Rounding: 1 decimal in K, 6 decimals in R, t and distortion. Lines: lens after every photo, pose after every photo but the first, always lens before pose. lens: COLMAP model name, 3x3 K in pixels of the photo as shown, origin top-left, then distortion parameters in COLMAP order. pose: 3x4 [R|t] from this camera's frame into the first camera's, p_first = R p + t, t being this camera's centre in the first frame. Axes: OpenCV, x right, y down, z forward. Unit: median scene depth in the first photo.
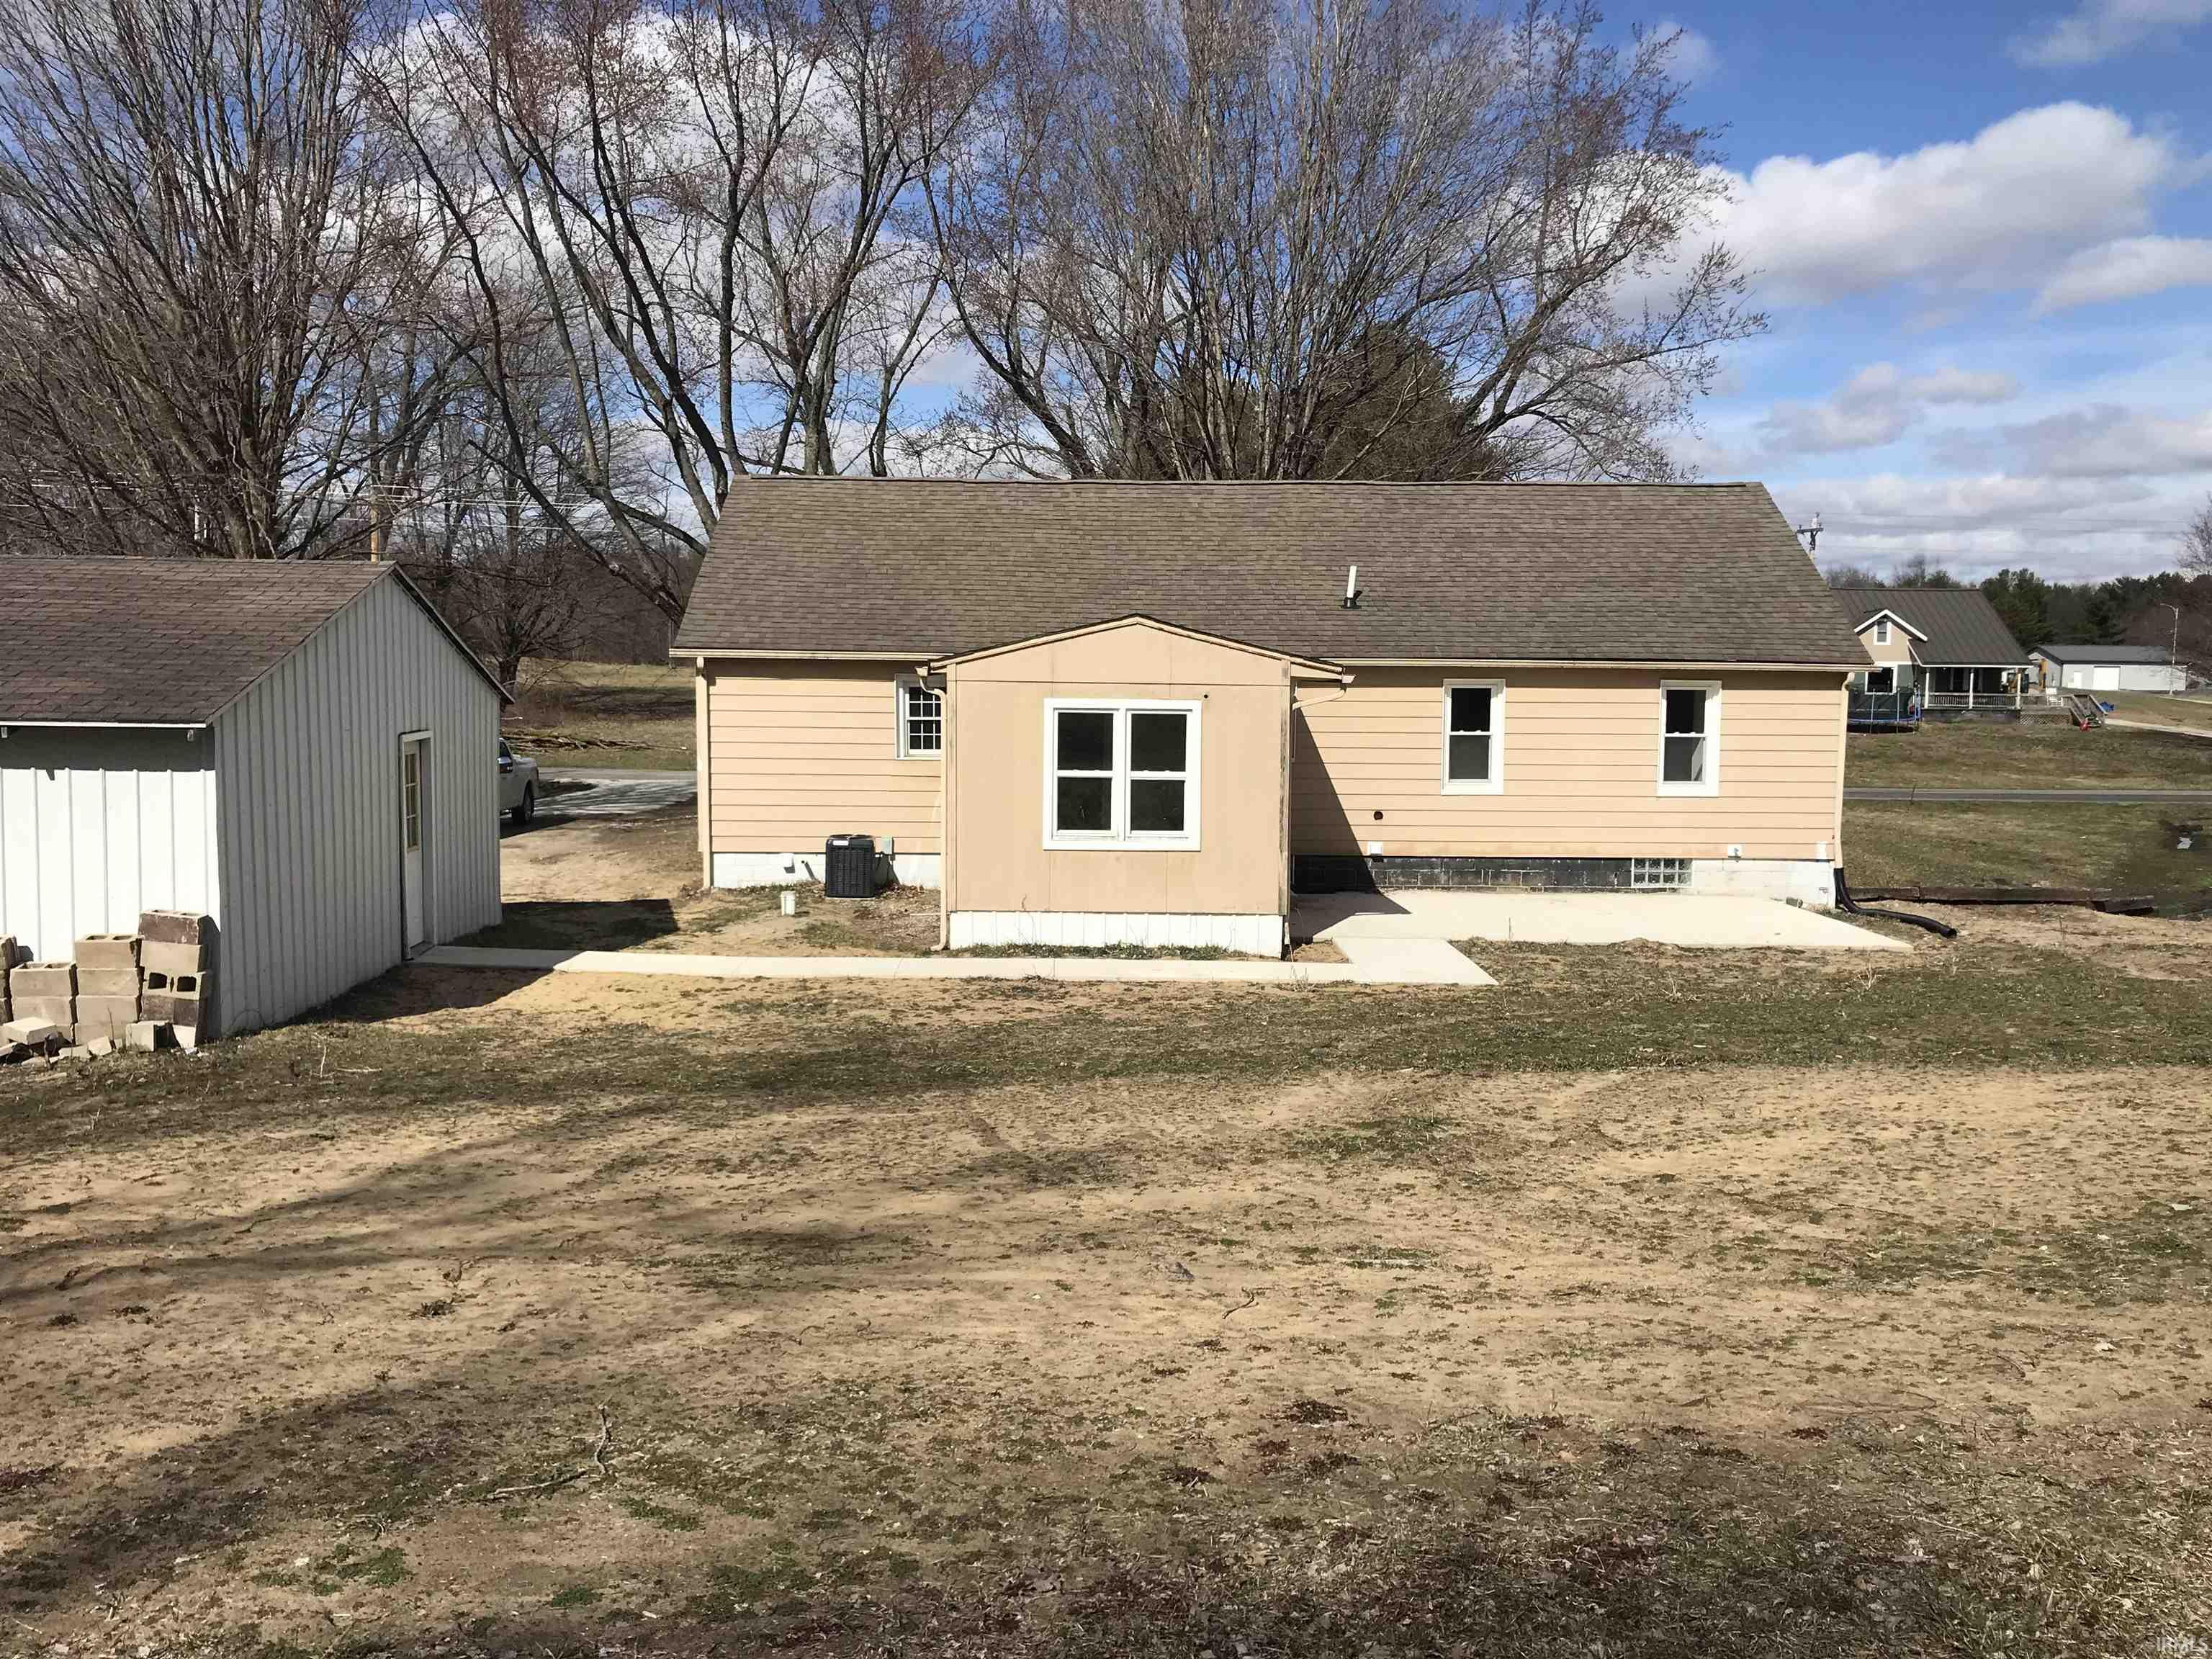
lens RADIAL K [[1807.9, 0, 1106.1], [0, 1807.9, 784.3], [0, 0, 1]] dist [0.039268, -0.062513]
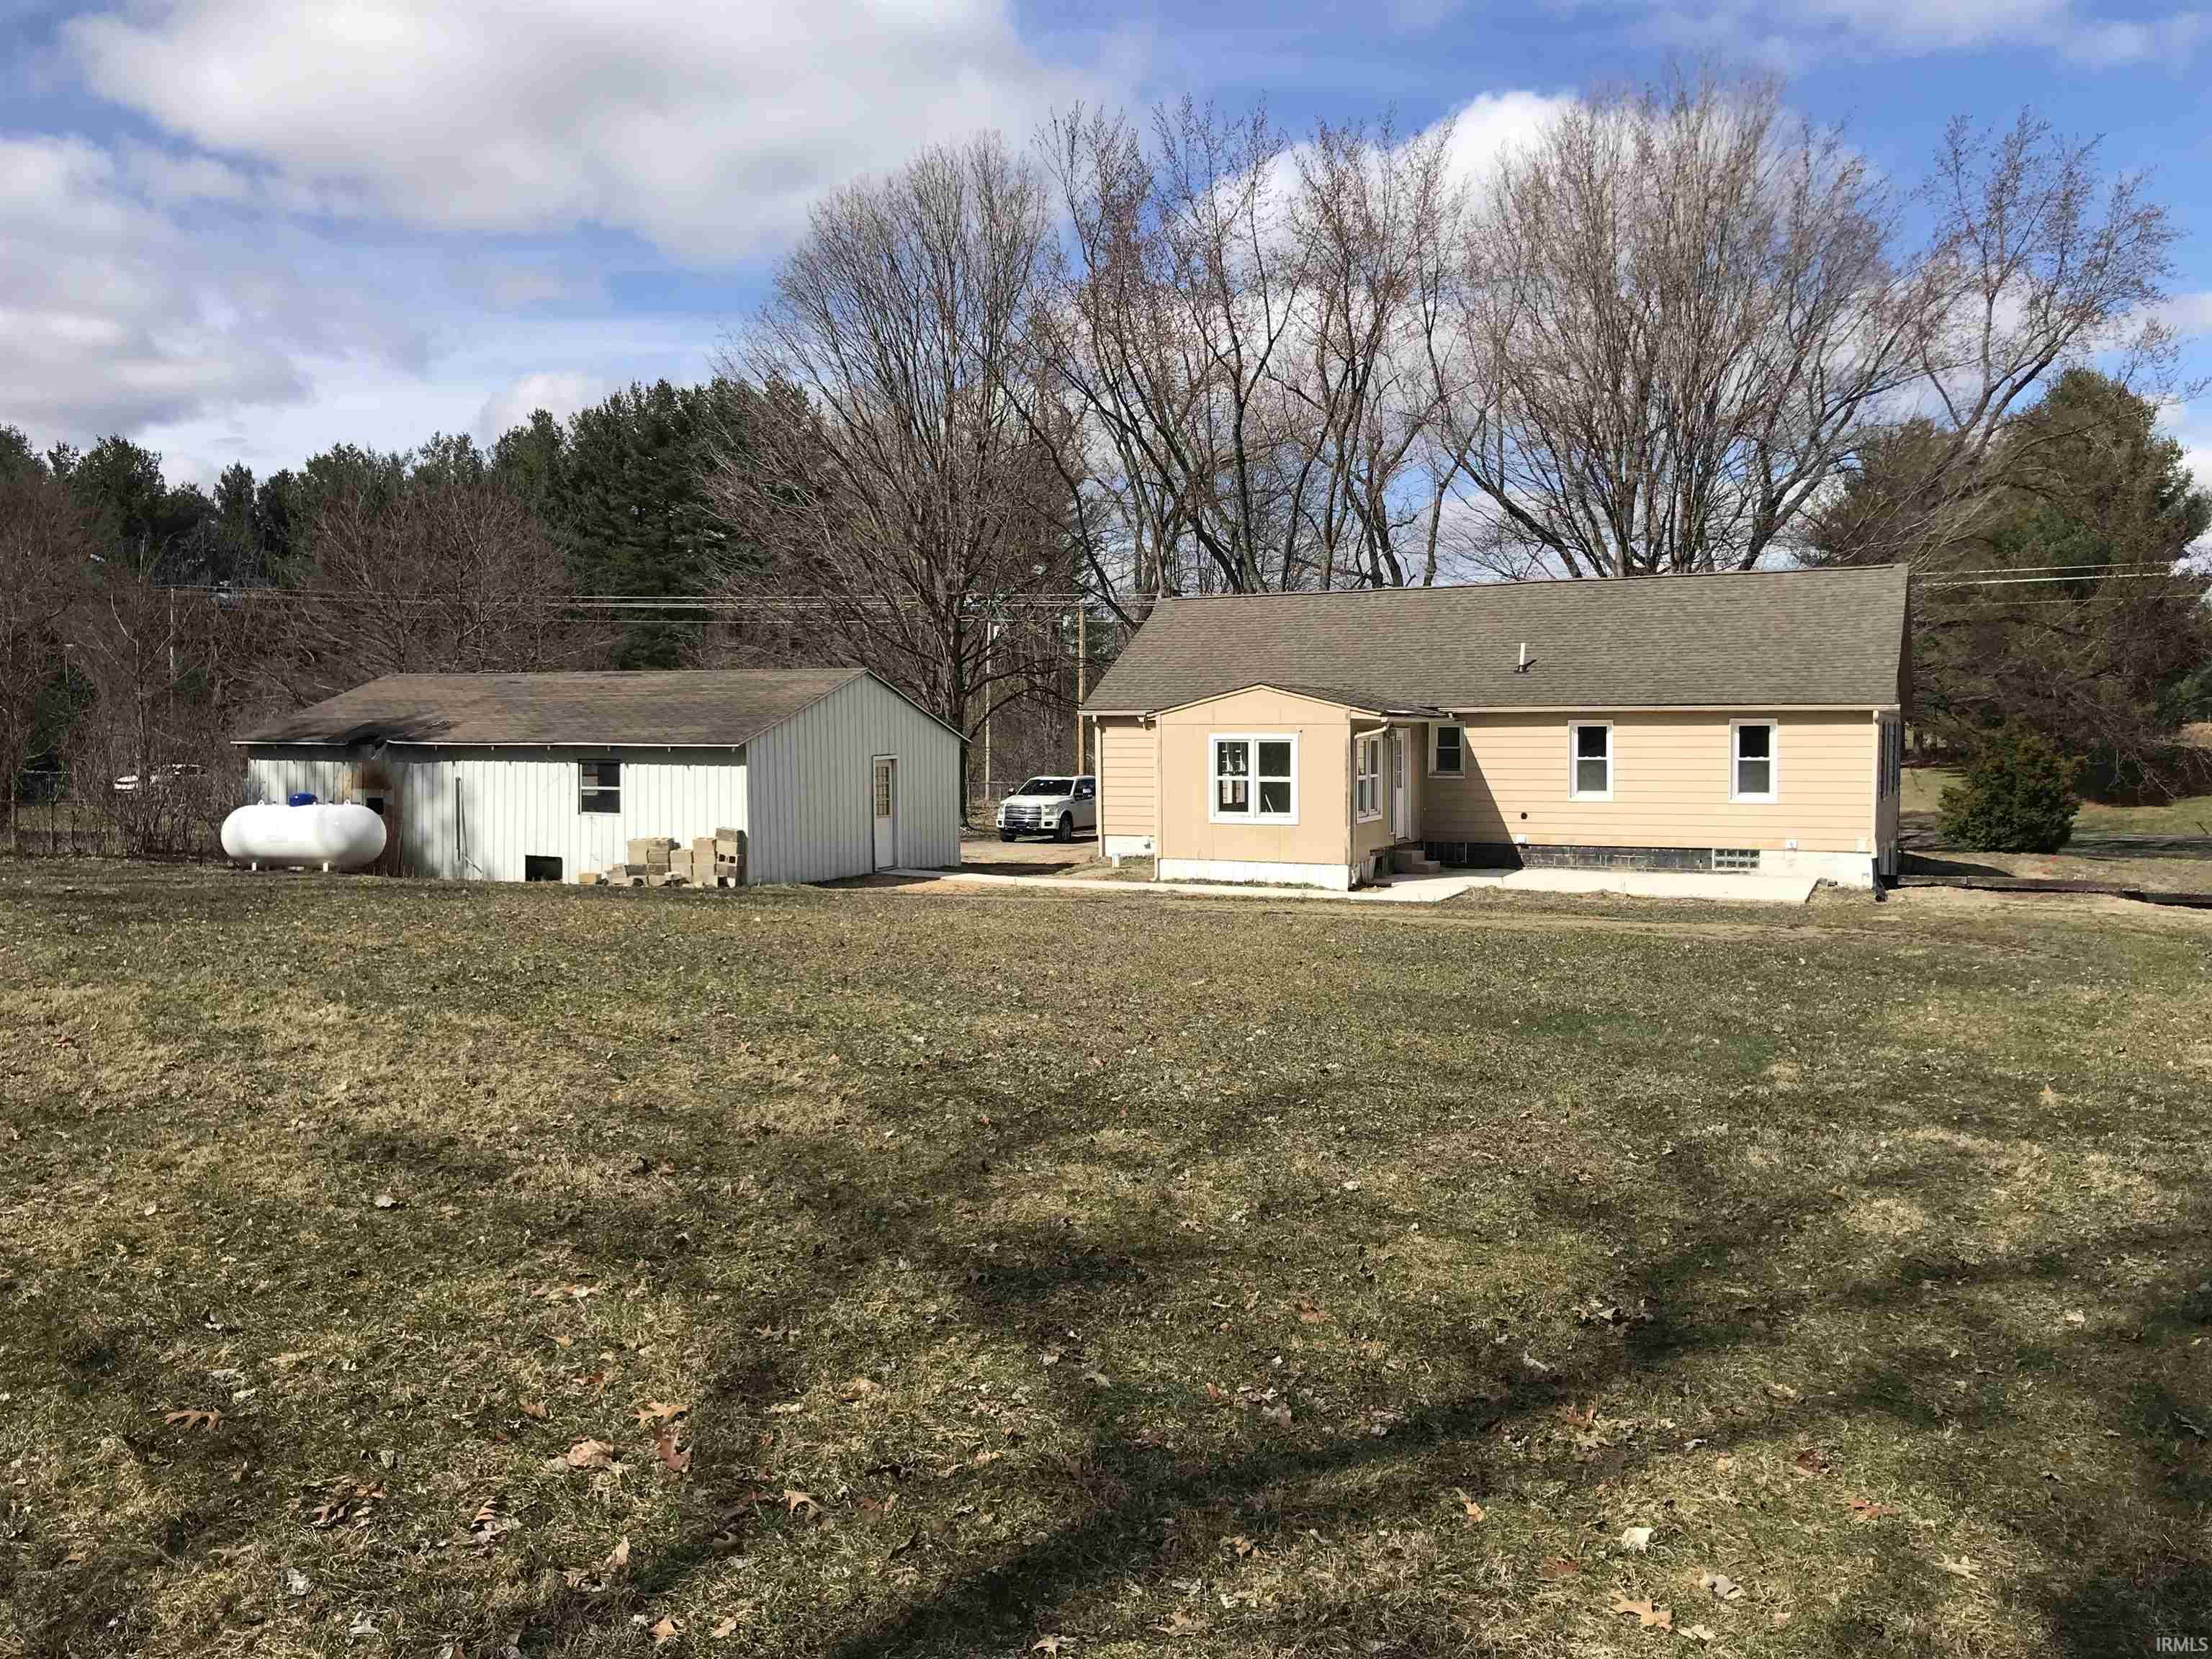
lens RADIAL K [[1807.9, 0, 1106.1], [0, 1807.9, 784.3], [0, 0, 1]] dist [0.039268, -0.062513]
pose [[0.889148, -0.001540, -0.457617, 0.532771], [-0.016046, 0.999274, -0.034541, 0.048852], [0.457339, 0.038055, 0.888478, -0.450454]]
